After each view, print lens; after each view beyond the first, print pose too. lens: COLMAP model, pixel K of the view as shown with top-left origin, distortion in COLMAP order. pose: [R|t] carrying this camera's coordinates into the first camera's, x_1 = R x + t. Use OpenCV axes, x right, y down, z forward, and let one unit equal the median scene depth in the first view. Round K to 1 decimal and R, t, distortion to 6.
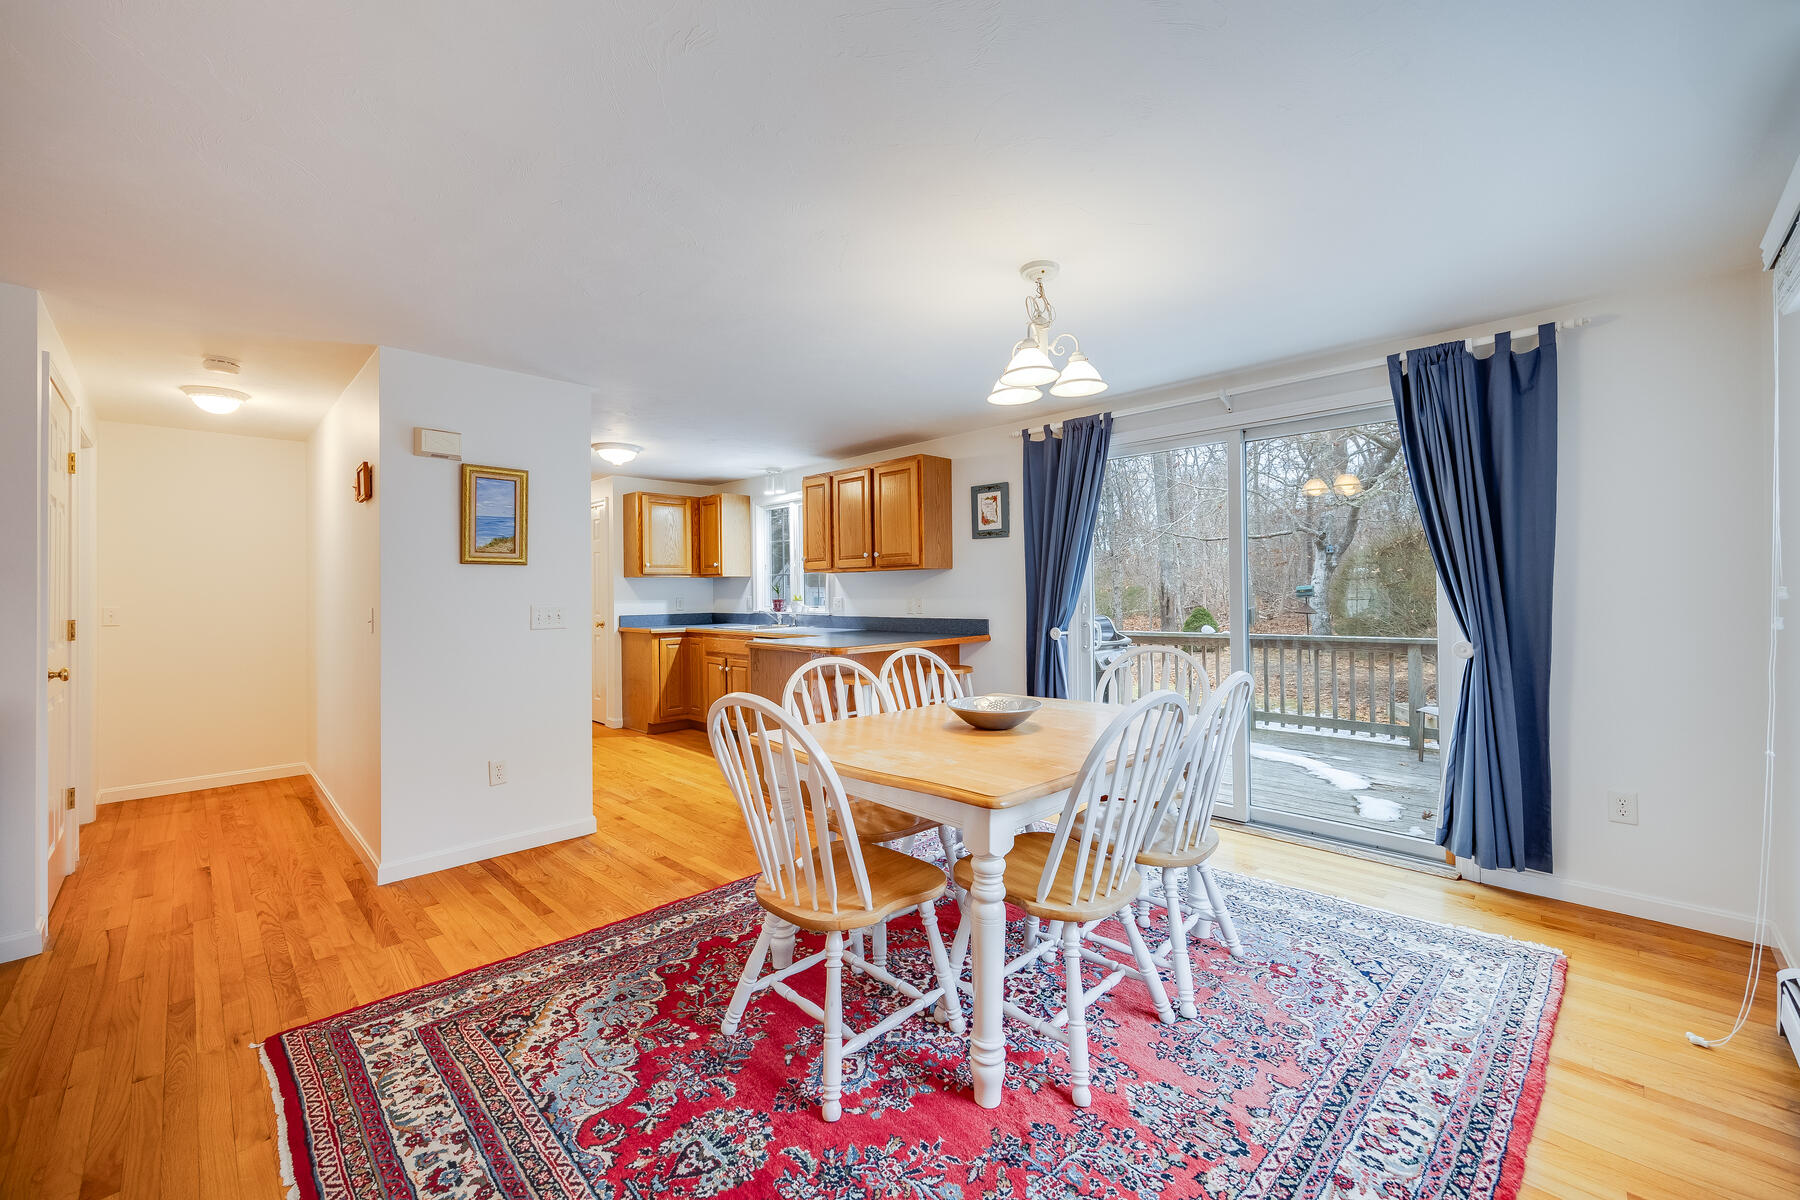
lens RADIAL K [[723.6, 0, 900.8], [0, 723.6, 577.1], [0, 0, 1]] dist [0.003312, 0.001544]
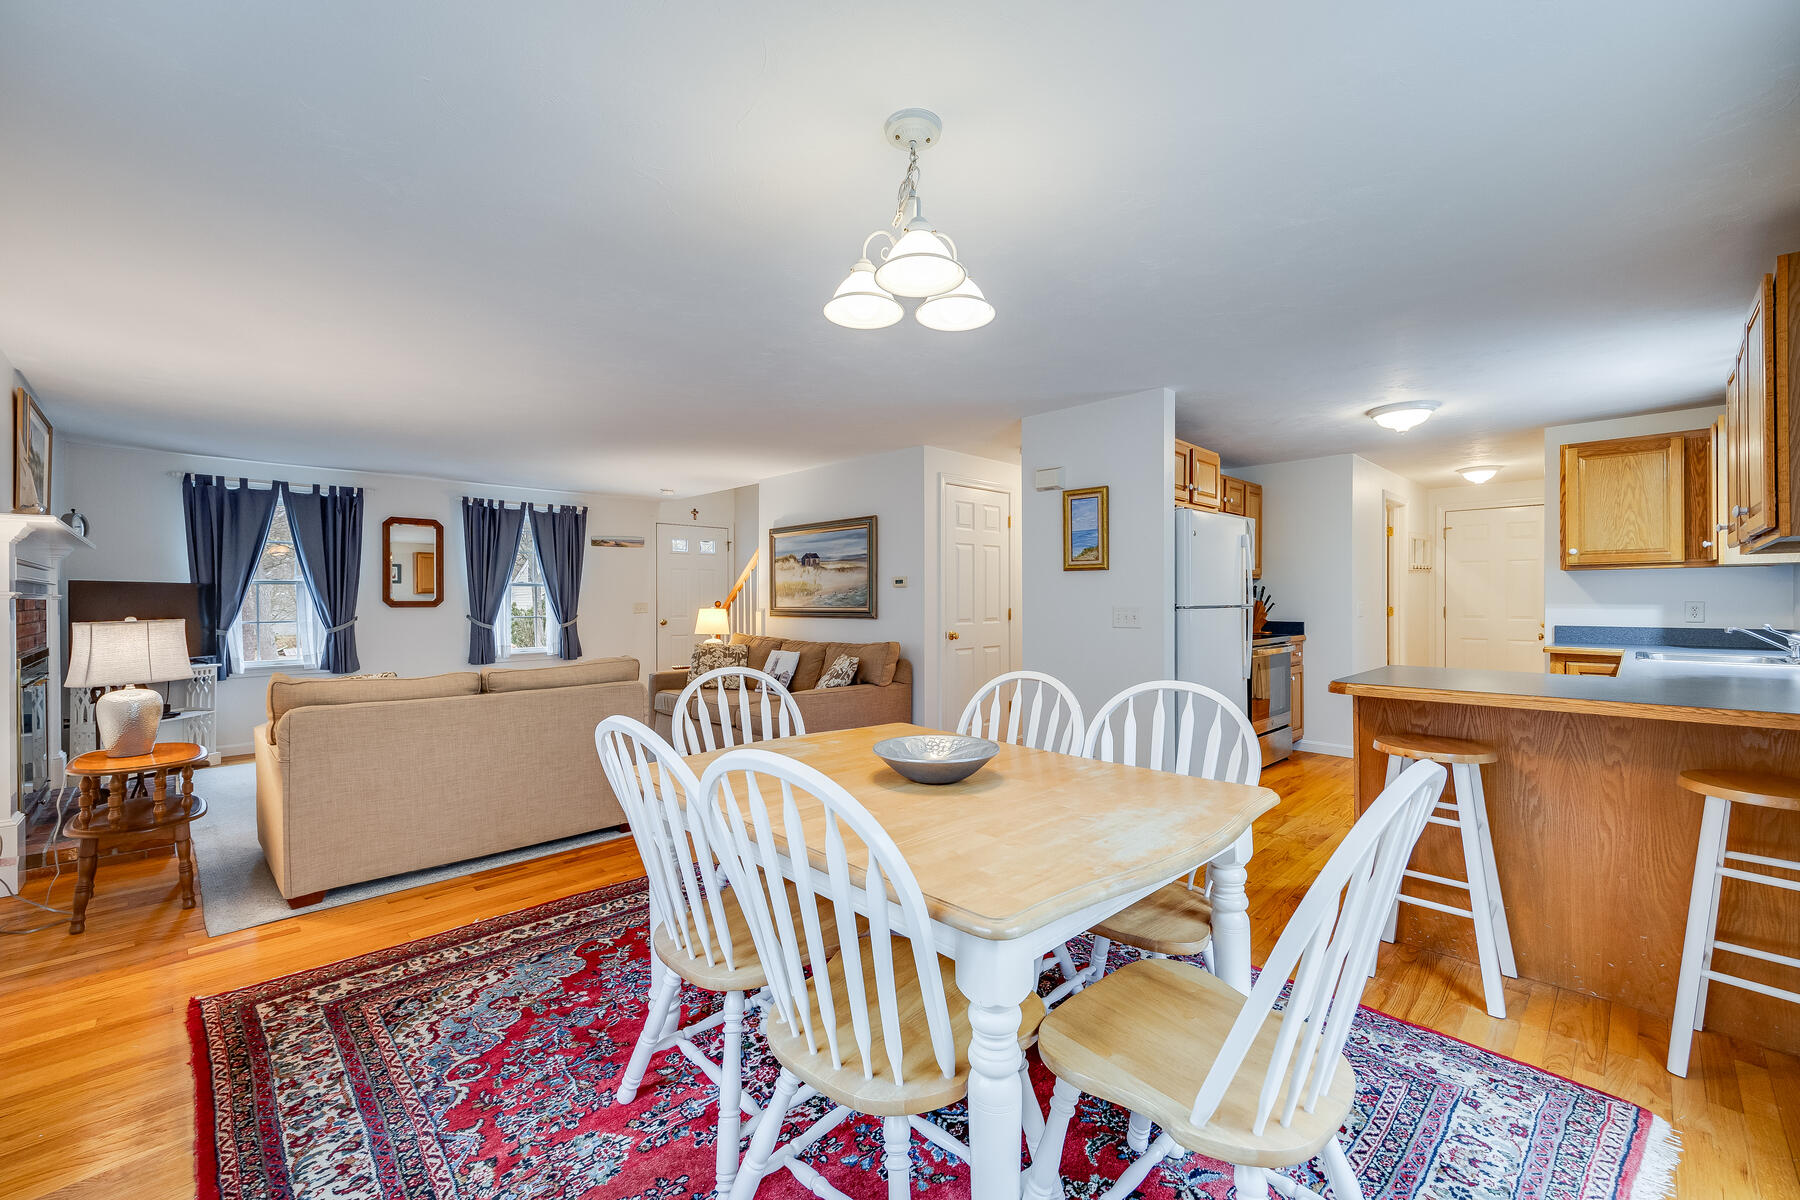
lens RADIAL K [[723.6, 0, 901.5], [0, 723.6, 604.2], [0, 0, 1]] dist [0.003312, 0.001544]
pose [[0.000552, 0.017151, -0.999853, 0.442234], [0.022683, 0.999595, 0.017159, 0.007878], [0.999743, -0.022689, 0.000163, 0.493284]]
